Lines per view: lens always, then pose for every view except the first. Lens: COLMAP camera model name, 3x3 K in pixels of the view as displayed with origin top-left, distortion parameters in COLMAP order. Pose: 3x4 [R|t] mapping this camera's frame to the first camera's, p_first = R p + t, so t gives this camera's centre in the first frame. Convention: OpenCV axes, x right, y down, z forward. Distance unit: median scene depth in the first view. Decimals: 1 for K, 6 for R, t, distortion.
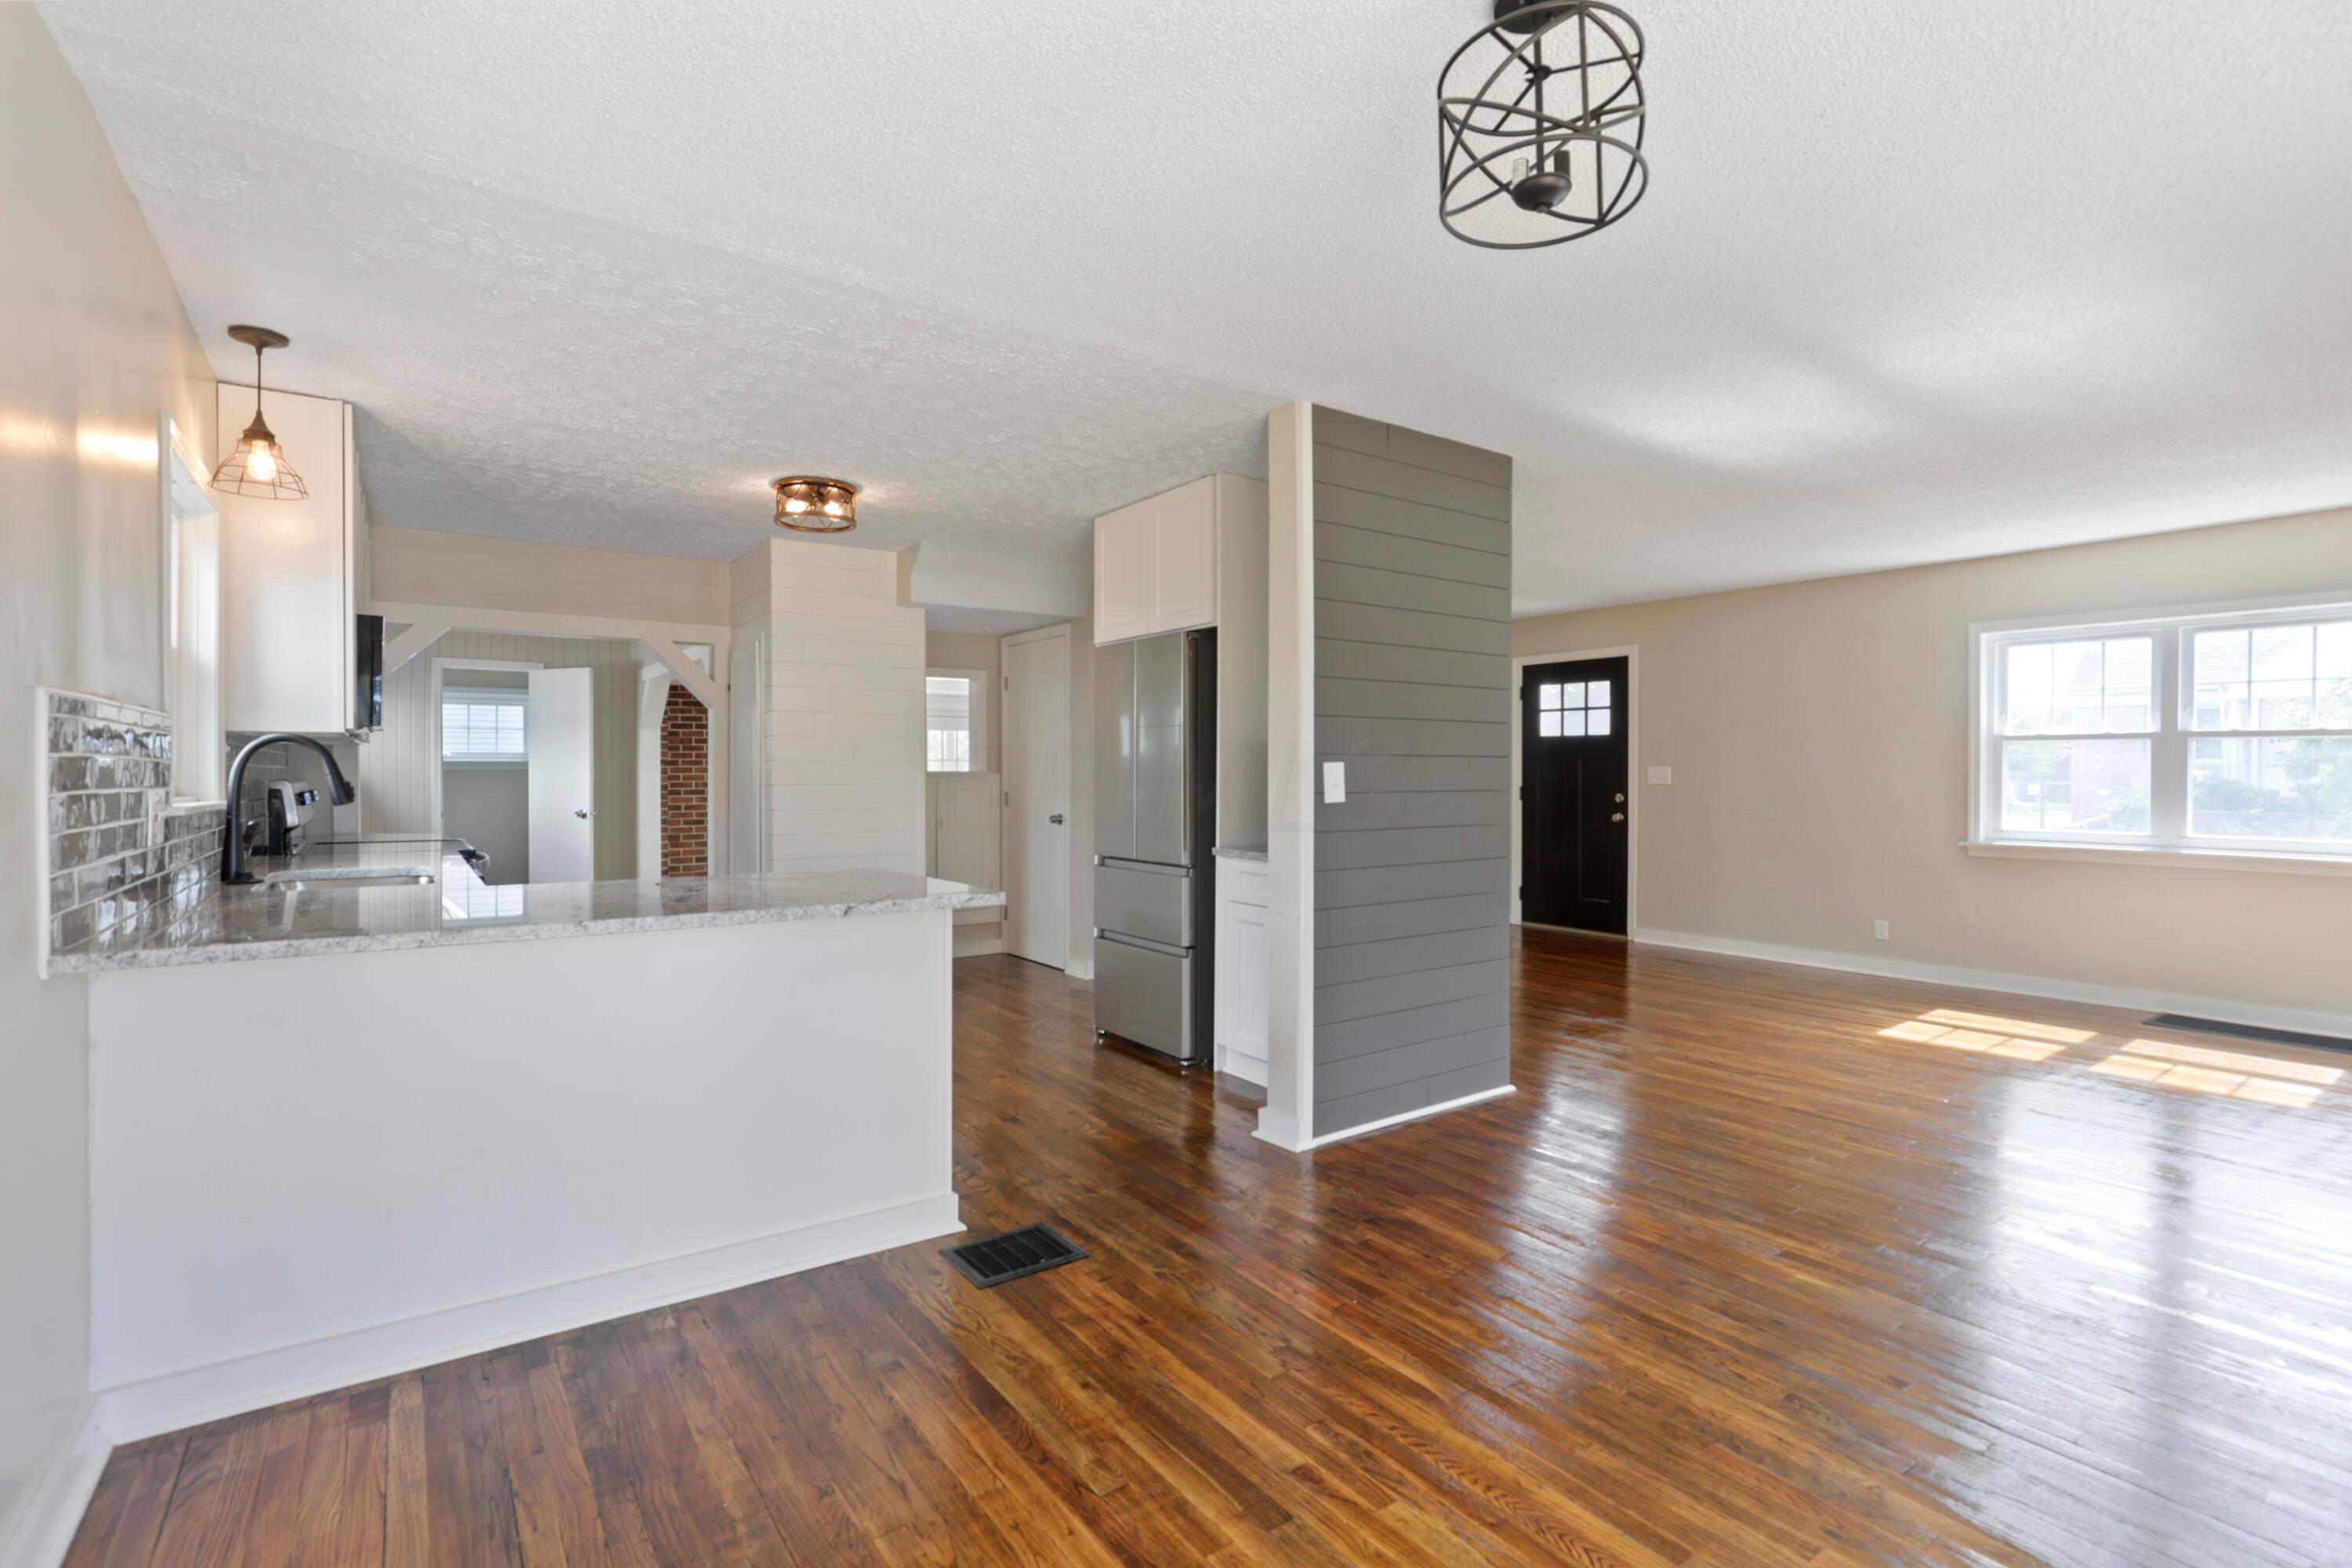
lens RADIAL K [[1101.1, 0, 1178.4], [0, 1101.1, 774.7], [0, 0, 1]] dist [-0.001192, -0.000149]
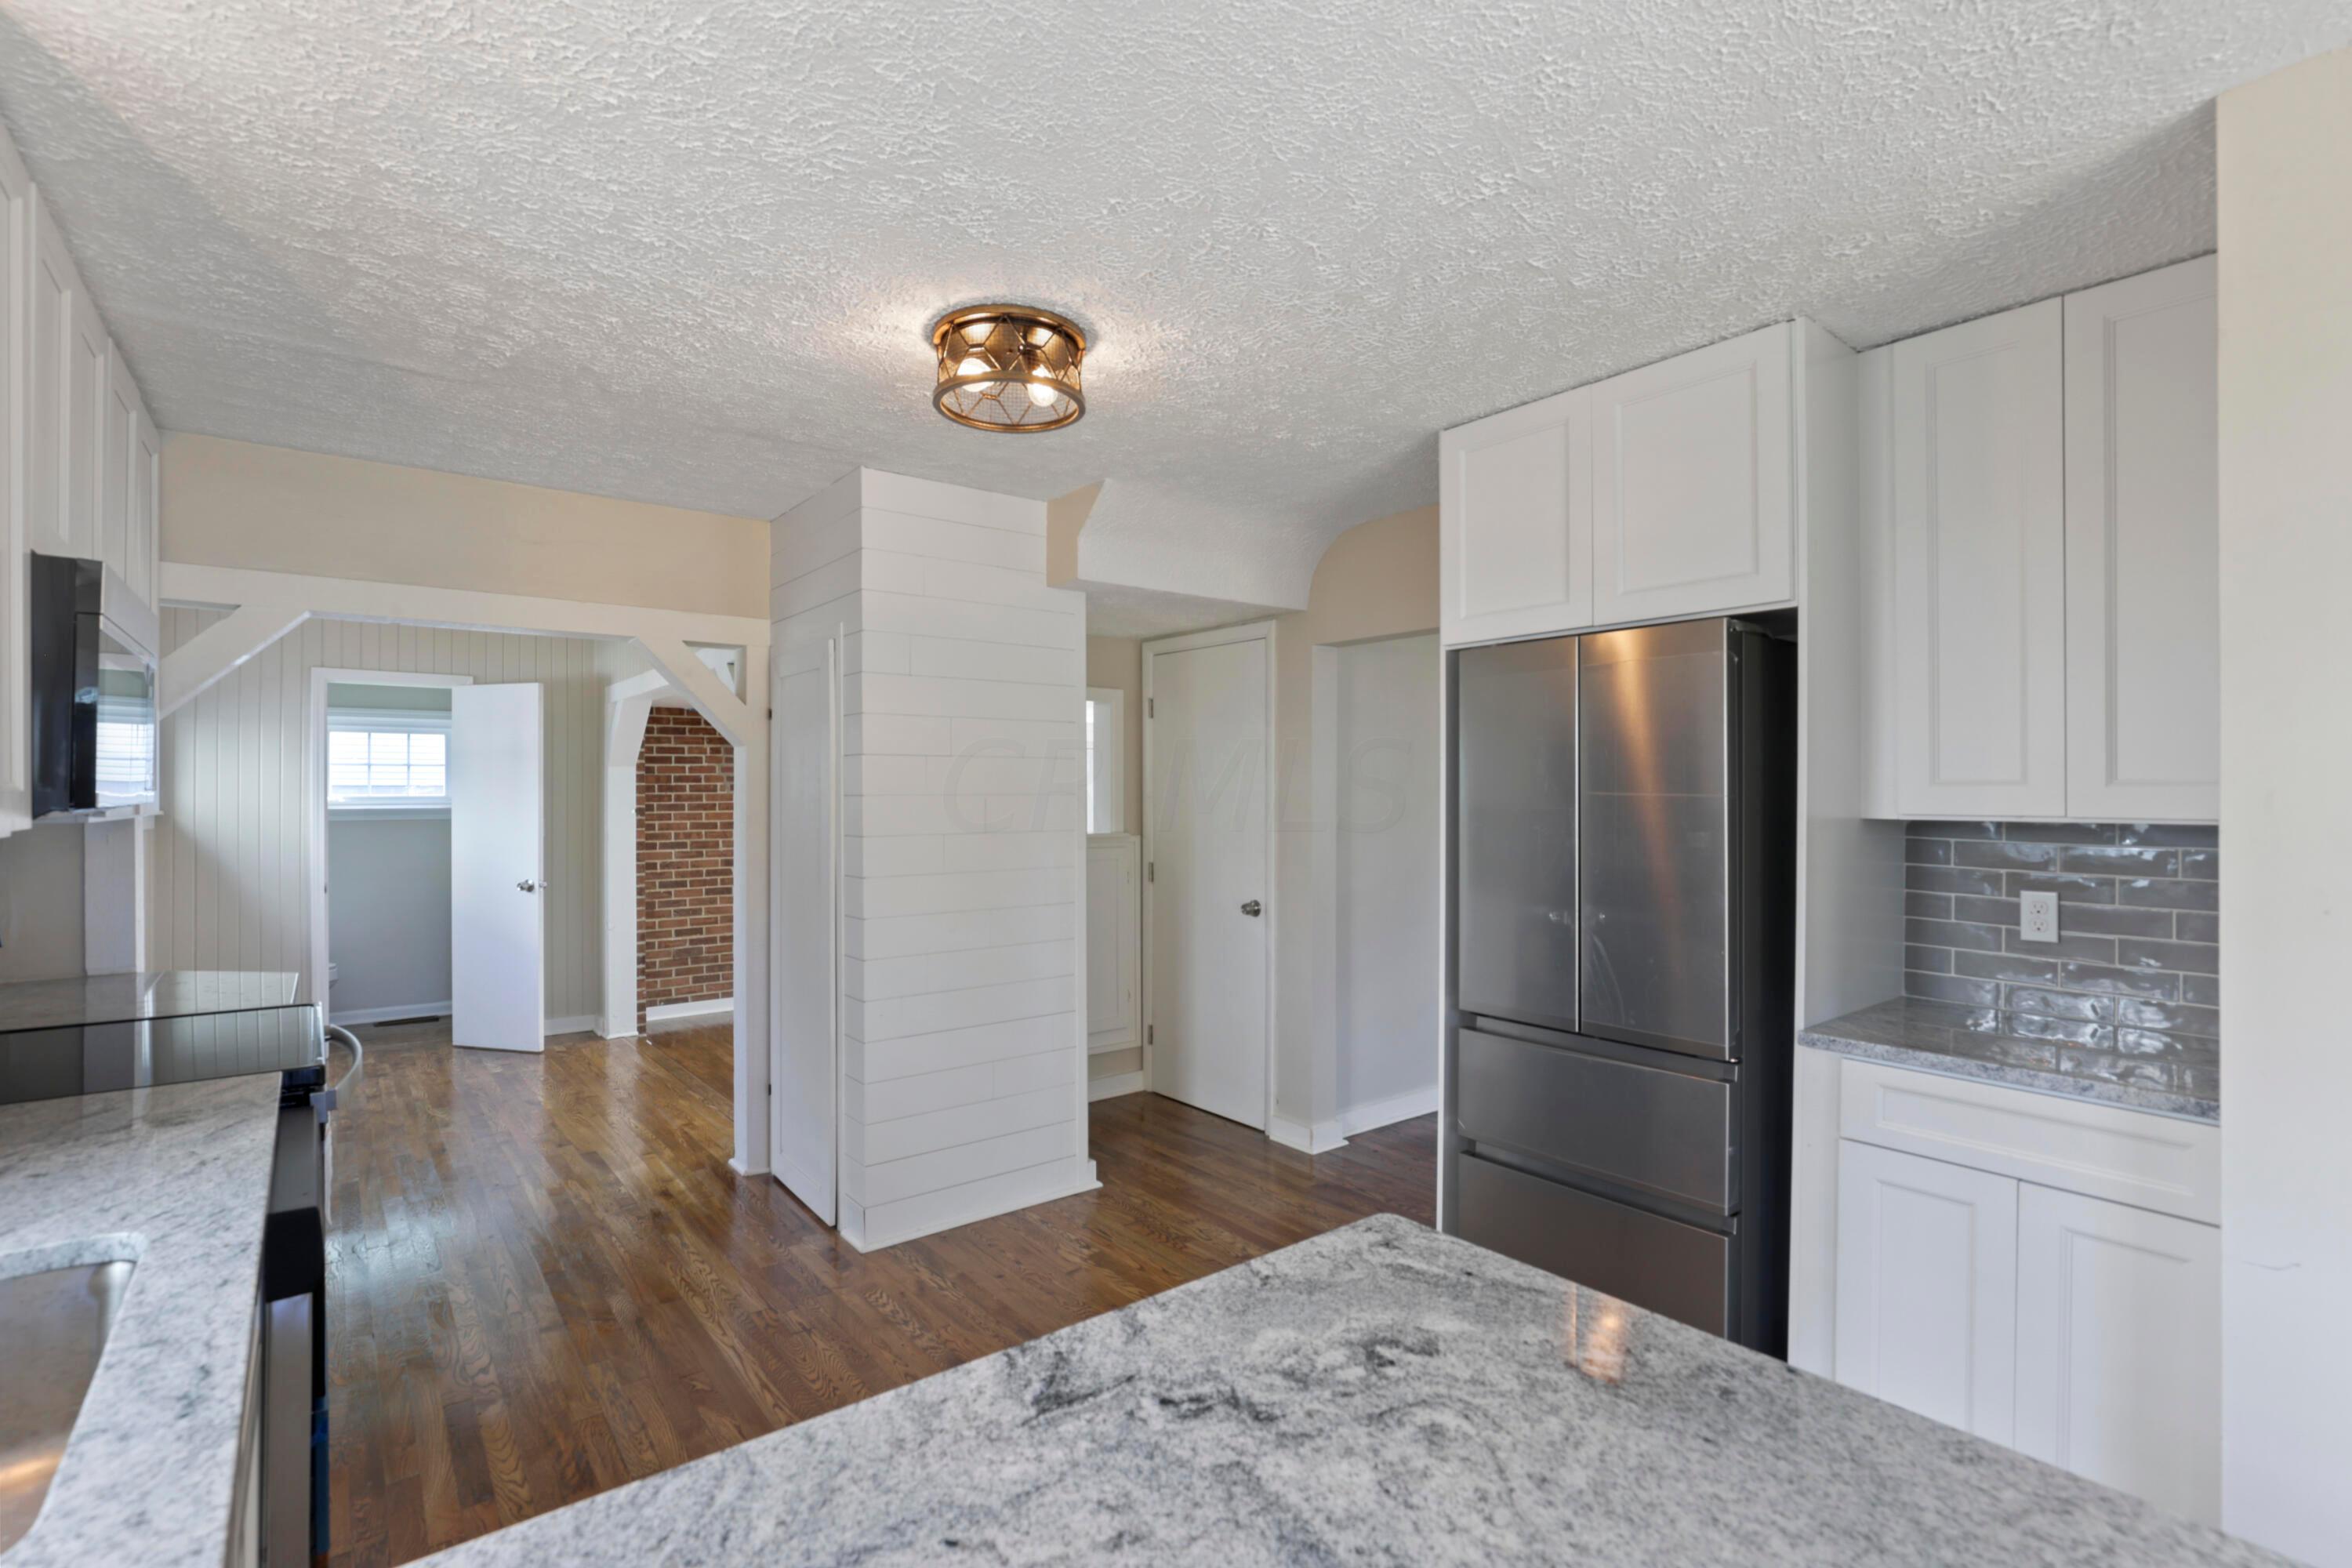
lens RADIAL K [[1099.9, 0, 1185.6], [0, 1099.9, 789.7], [0, 0, 1]] dist [-0.003205, -0.000480]
pose [[0.998639, 0.000397, 0.052152, -0.198380], [-0.000142, 0.999988, -0.004895, -0.031570], [-0.052153, 0.004881, 0.998627, 0.344586]]
